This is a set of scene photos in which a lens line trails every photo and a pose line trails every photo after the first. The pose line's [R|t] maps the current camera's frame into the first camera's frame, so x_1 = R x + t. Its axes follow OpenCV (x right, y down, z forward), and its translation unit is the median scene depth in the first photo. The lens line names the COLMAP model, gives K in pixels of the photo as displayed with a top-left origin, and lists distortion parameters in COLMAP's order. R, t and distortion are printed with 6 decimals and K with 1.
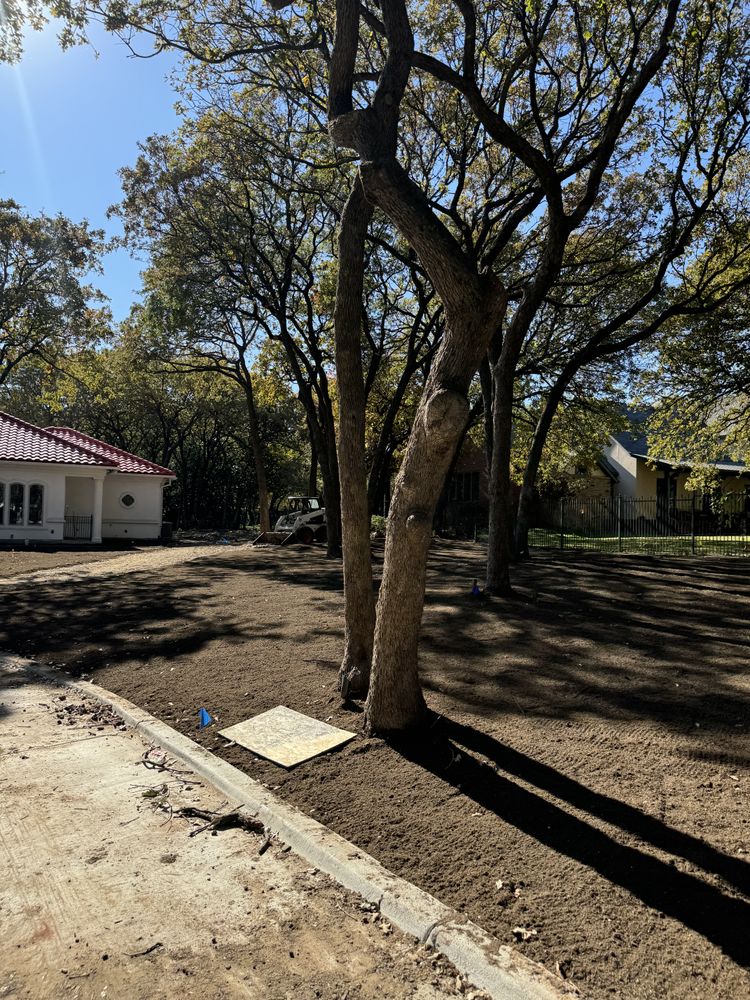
lens RADIAL K [[586.0, 0, 375.0], [0, 586.0, 500.0], [0, 0, 1]] dist [-0.056002, 0.000475]
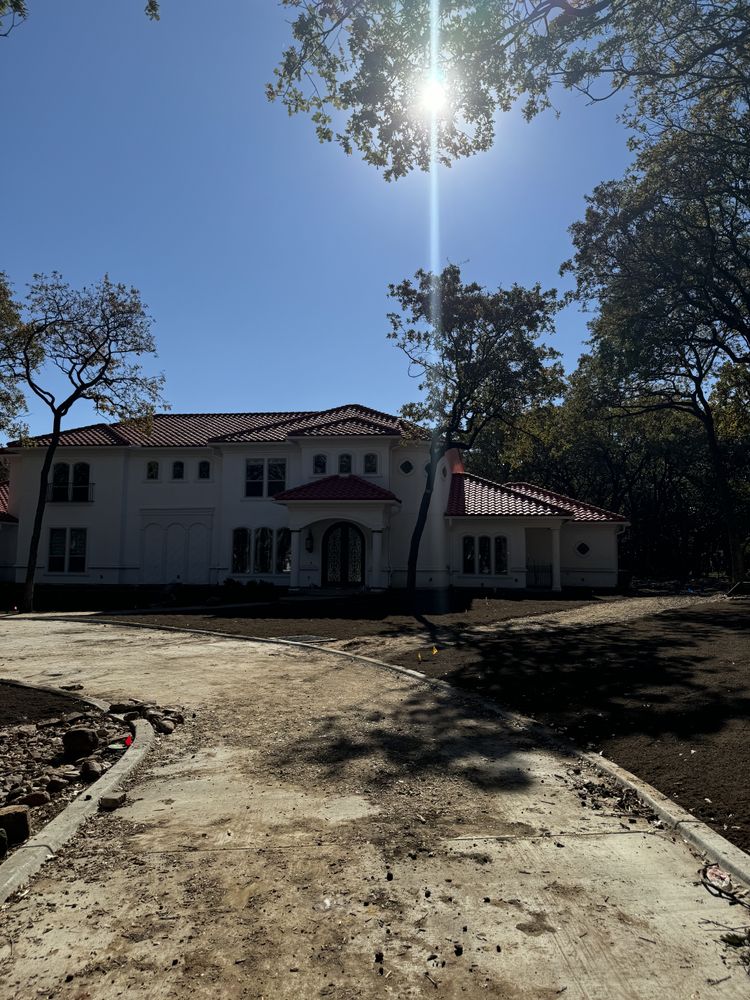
lens RADIAL K [[546.4, 0, 384.2], [0, 546.4, 497.7], [0, 0, 1]] dist [-0.148204, 0.025744]
pose [[0.773322, -0.073650, -0.629721, -0.145344], [0.019884, 0.995559, -0.092019, -0.013217], [0.633701, 0.058639, 0.771352, 0.088244]]
